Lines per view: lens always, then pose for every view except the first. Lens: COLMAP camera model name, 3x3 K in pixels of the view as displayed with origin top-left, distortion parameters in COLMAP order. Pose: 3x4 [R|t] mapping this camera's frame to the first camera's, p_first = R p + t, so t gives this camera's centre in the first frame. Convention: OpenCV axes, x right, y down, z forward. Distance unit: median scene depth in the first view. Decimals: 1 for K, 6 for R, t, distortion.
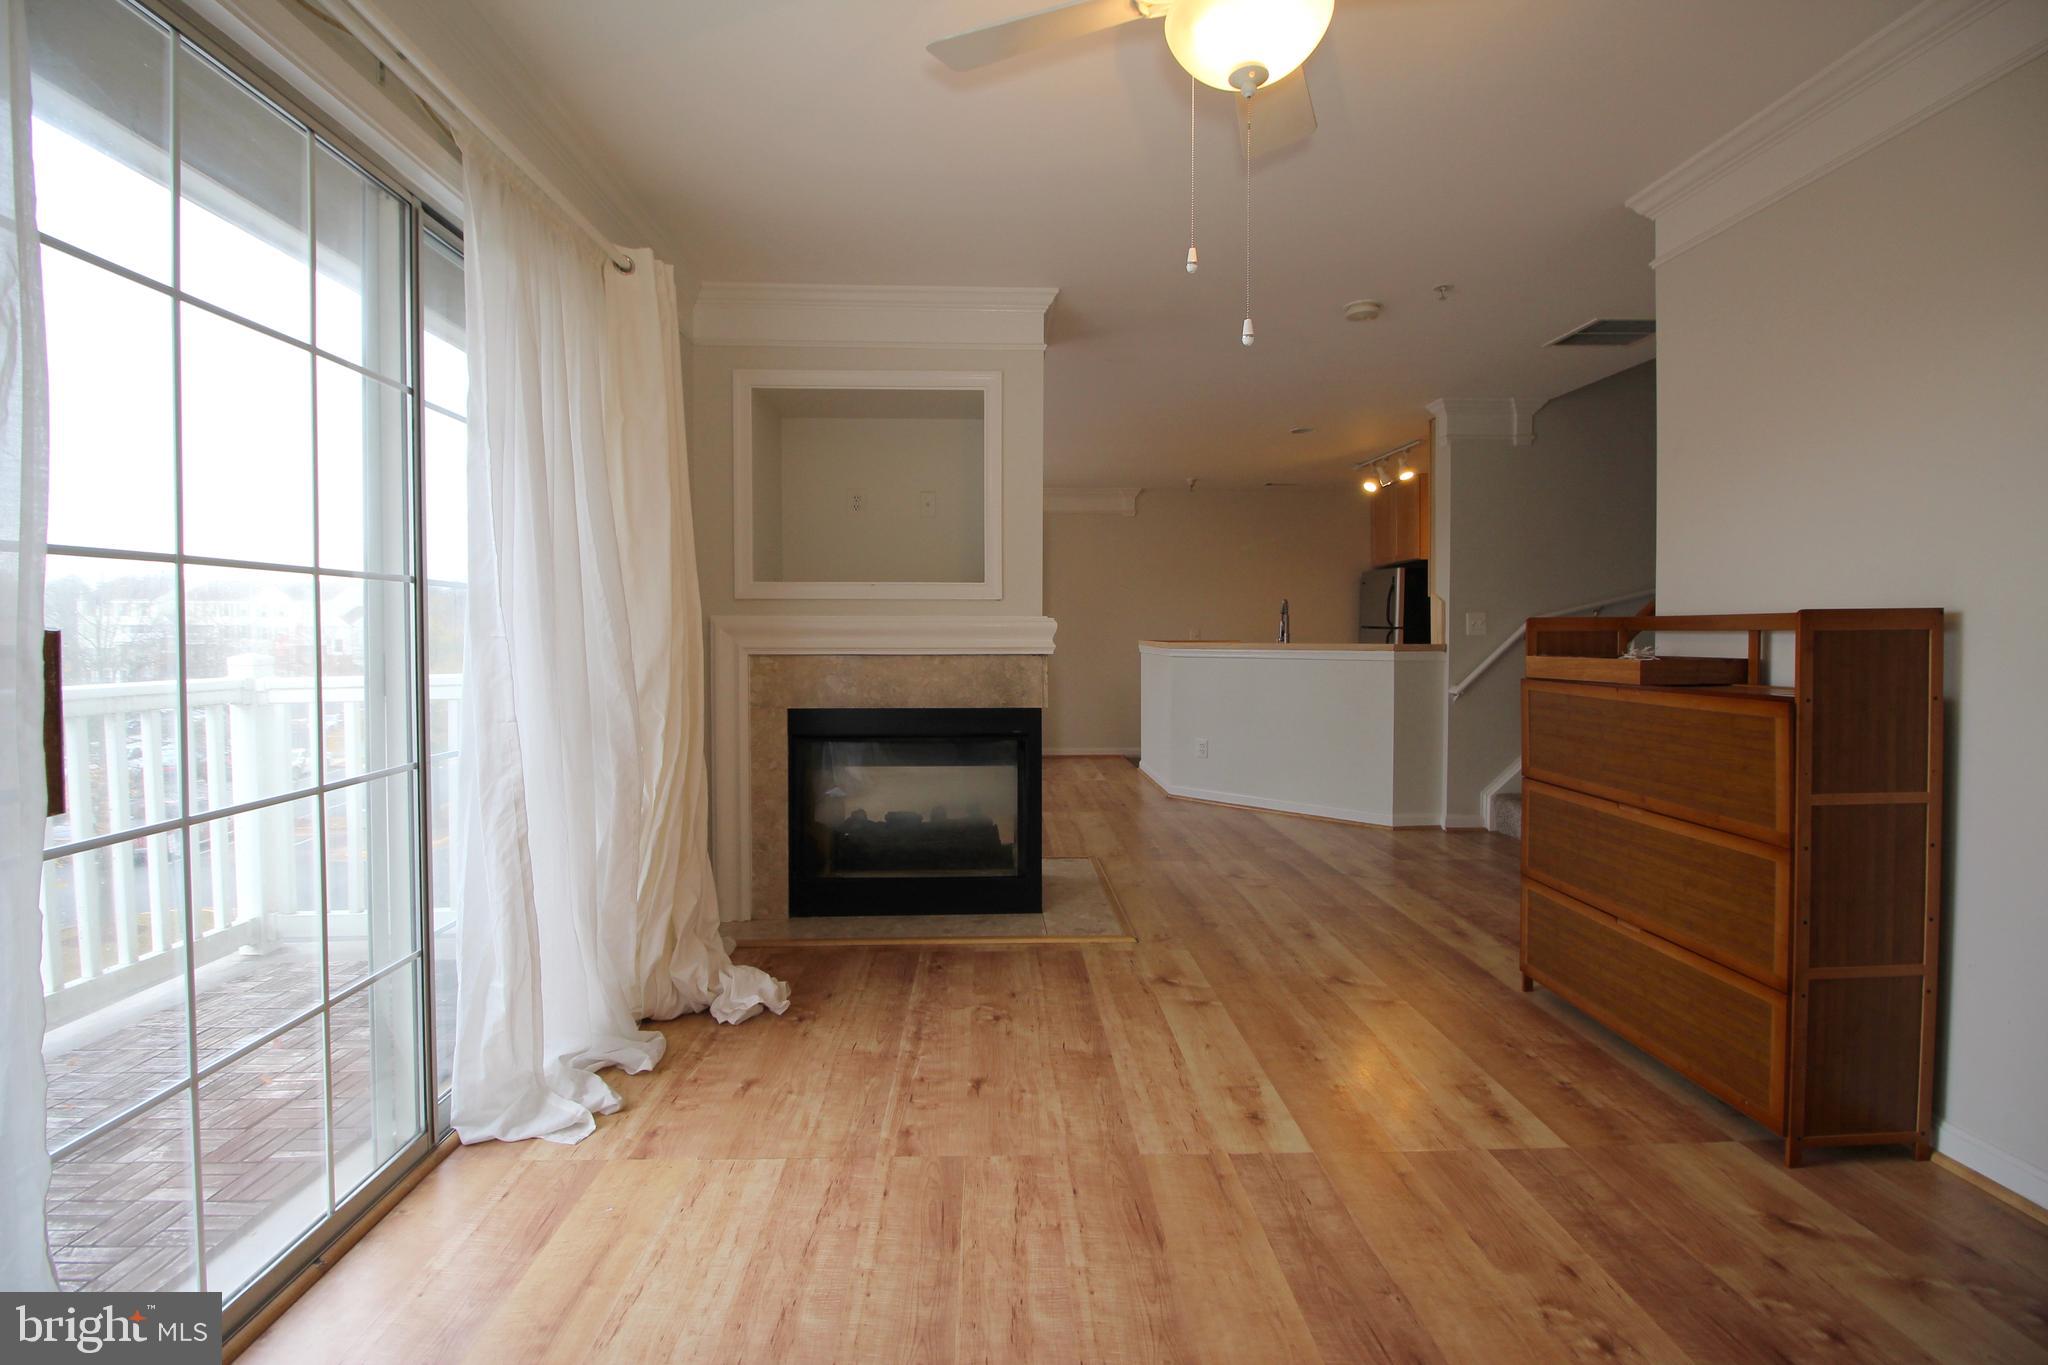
lens RADIAL K [[943.9, 0, 1015.1], [0, 943.9, 660.0], [0, 0, 1]] dist [-0.001723, -0.011040]
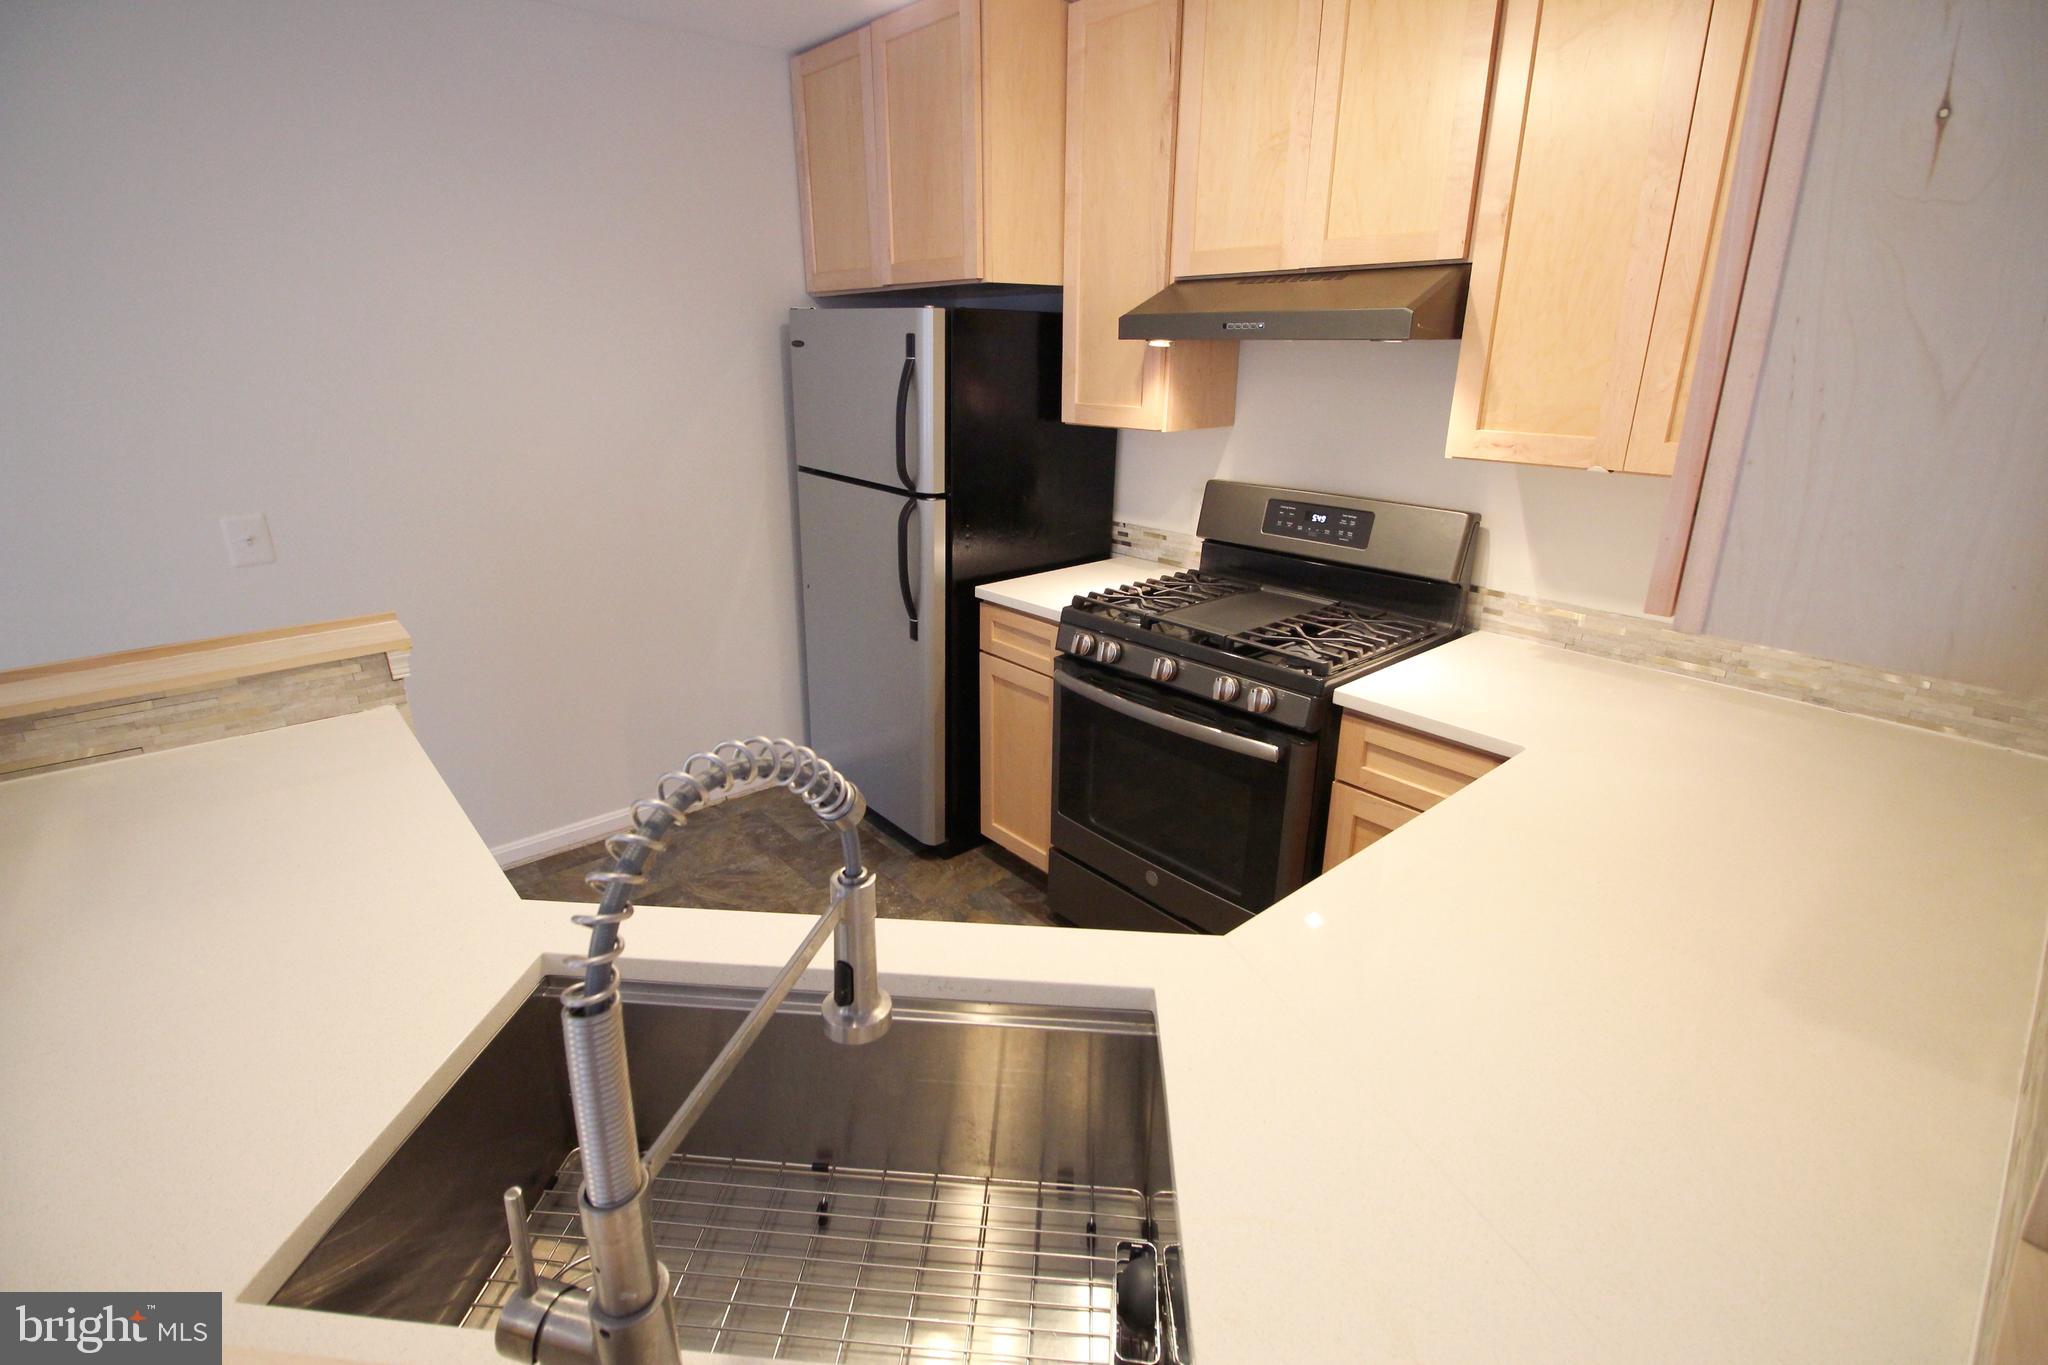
lens RADIAL K [[943.9, 0, 1015.2], [0, 943.9, 676.4], [0, 0, 1]] dist [-0.001723, -0.011040]
pose [[0.766069, -0.205100, 0.609156, 0.612202], [0.011664, 0.952003, 0.305866, -0.221370], [-0.642652, -0.227209, 0.731693, 2.101442]]
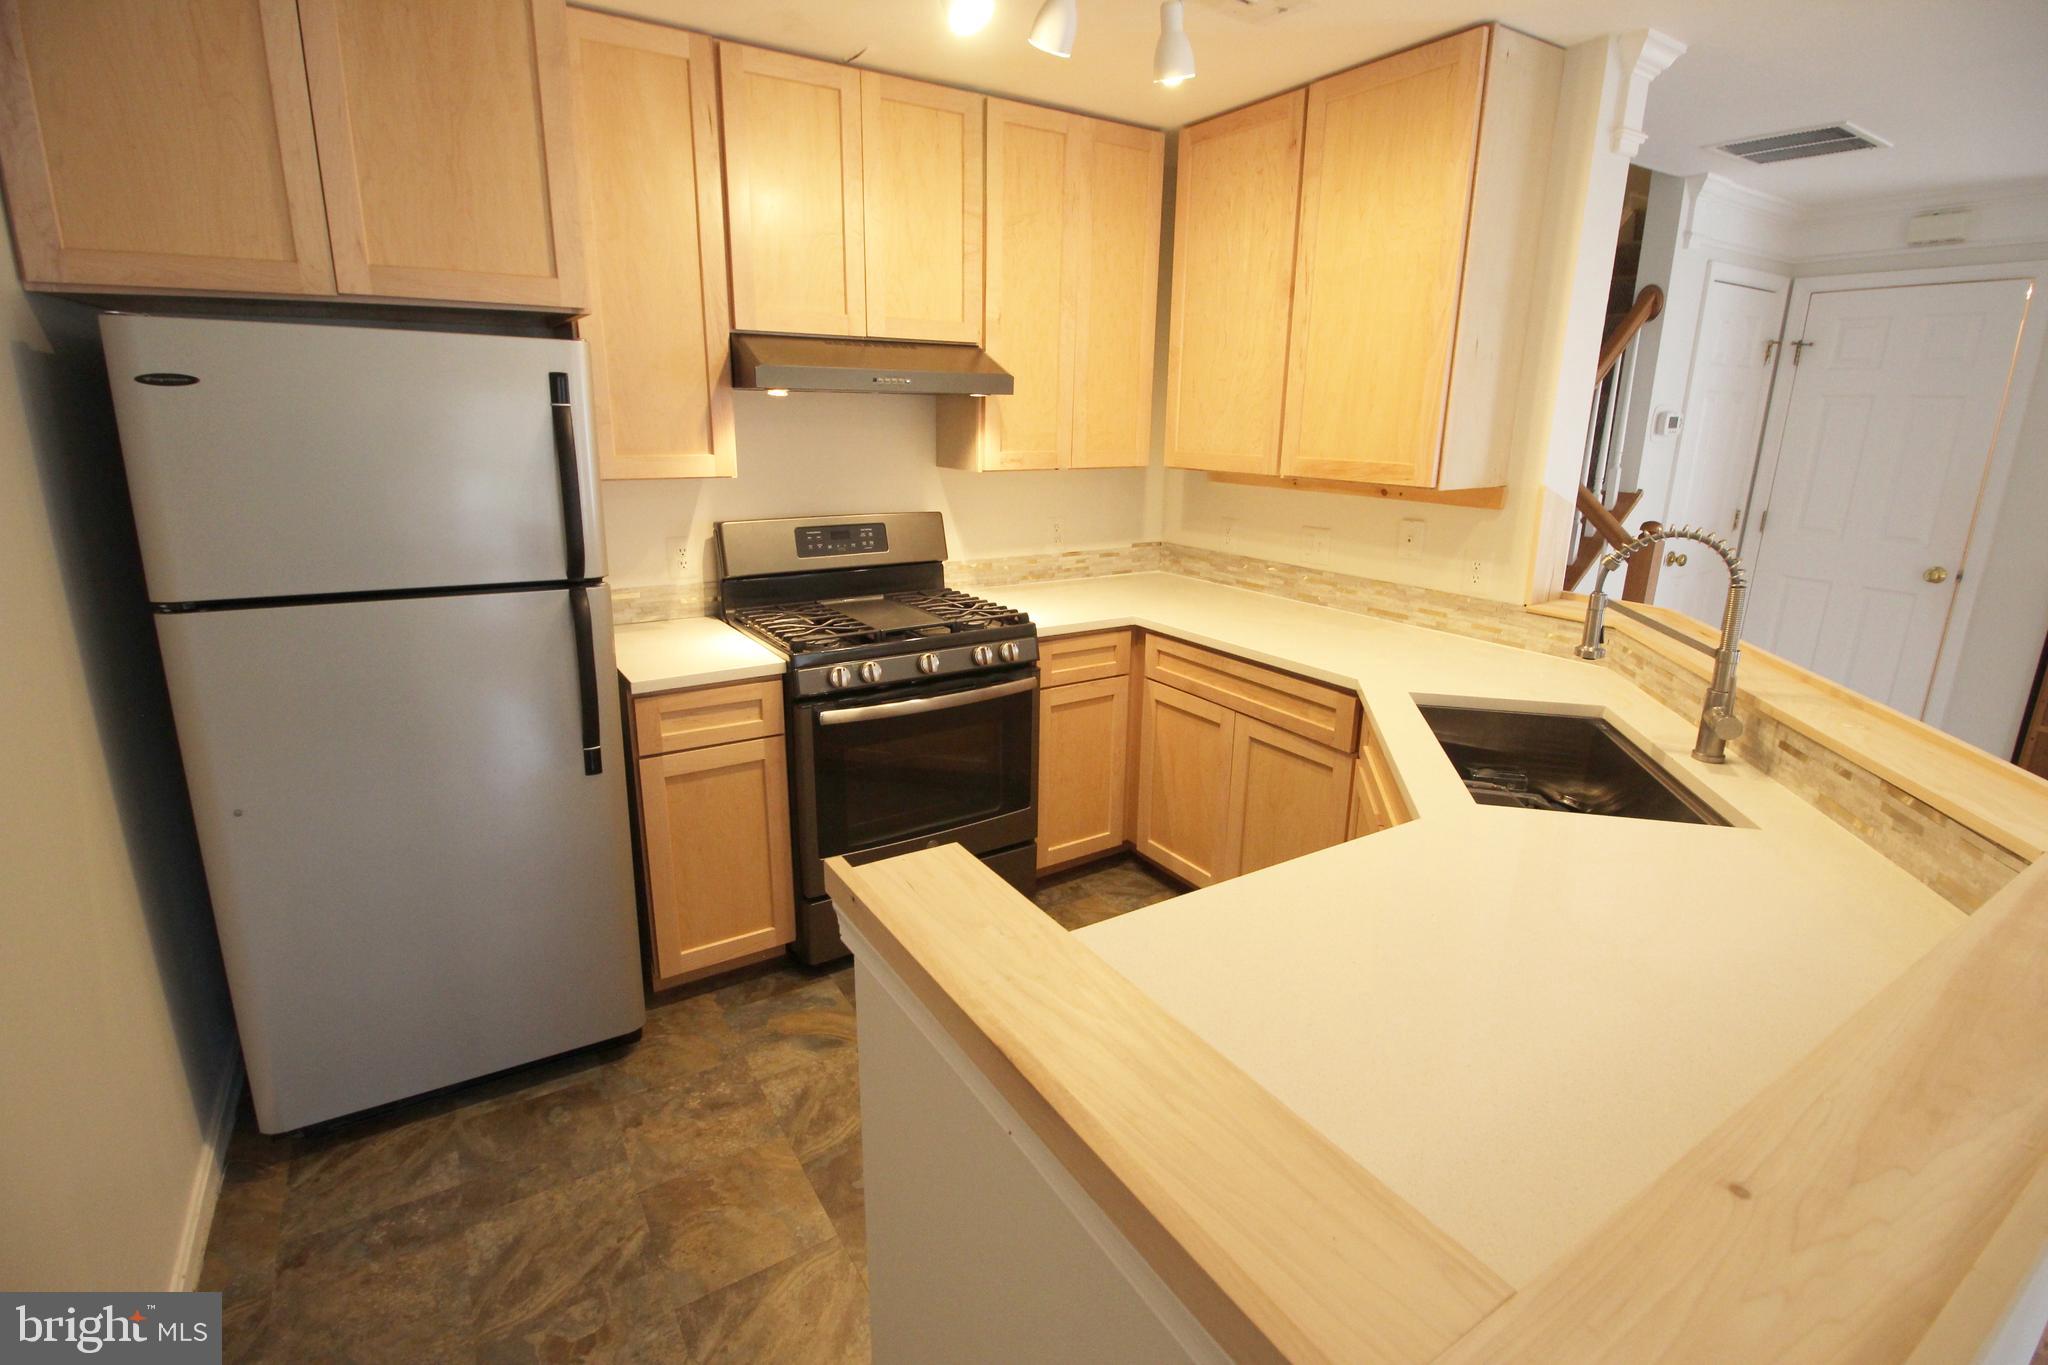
lens RADIAL K [[943.9, 0, 1017.4], [0, 943.9, 671.7], [0, 0, 1]] dist [-0.001723, -0.011040]
pose [[-0.518883, -0.231375, 0.822937, 0.359139], [0.012933, 0.960439, 0.278189, -0.237769], [-0.854747, 0.154991, -0.495363, 3.033508]]
